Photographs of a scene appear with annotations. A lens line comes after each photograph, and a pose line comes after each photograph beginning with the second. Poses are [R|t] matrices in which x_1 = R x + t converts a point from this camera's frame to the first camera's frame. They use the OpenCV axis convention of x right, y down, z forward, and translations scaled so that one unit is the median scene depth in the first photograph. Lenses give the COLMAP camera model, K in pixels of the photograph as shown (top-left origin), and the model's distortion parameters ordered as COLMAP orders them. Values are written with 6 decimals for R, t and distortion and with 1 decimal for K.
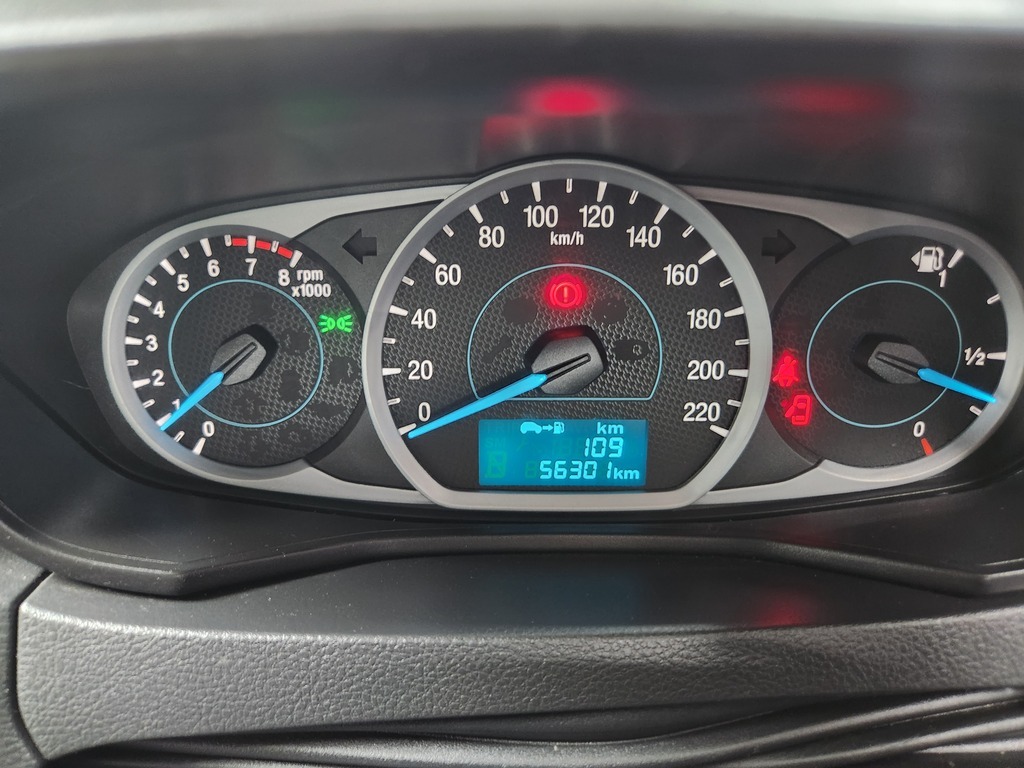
lens RADIAL K [[693.0, 0, 509.8], [0, 693.0, 387.0], [0, 0, 1]] dist [0.010159, -0.012737]
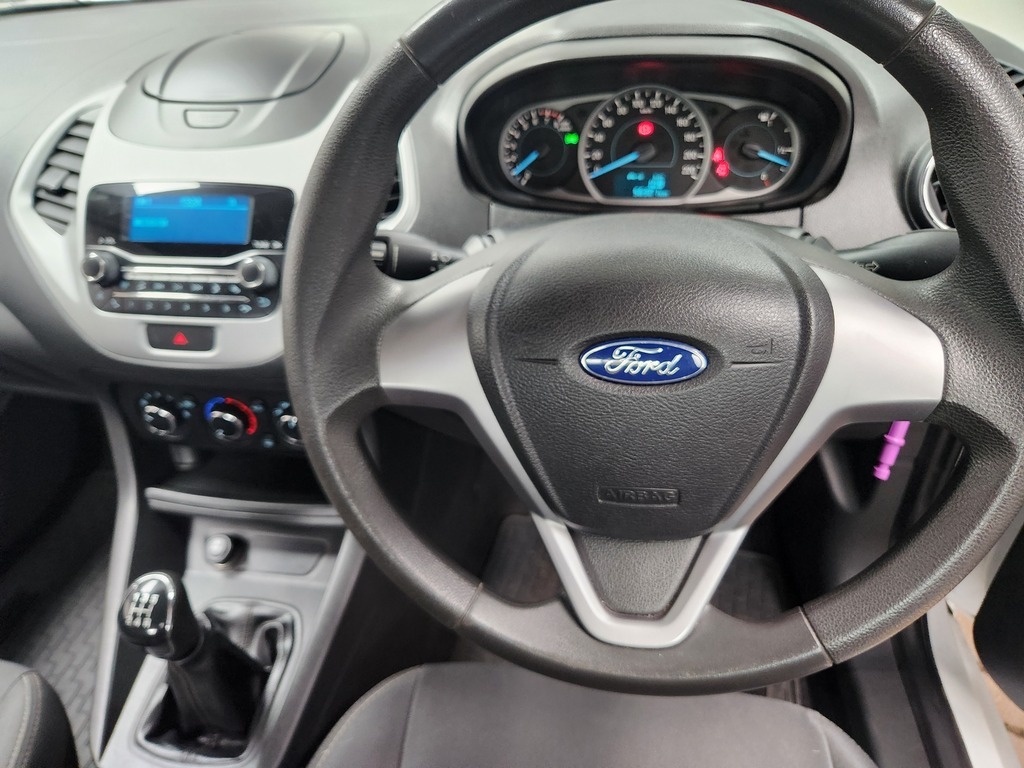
lens RADIAL K [[693.0, 0, 512.6], [0, 693.0, 380.5], [0, 0, 1]] dist [0.010159, -0.012737]
pose [[0.981139, 0.061768, -0.183169, 0.138896], [-0.041302, 0.992677, 0.113515, 0.664987], [0.188840, -0.103809, 0.976506, -2.308824]]
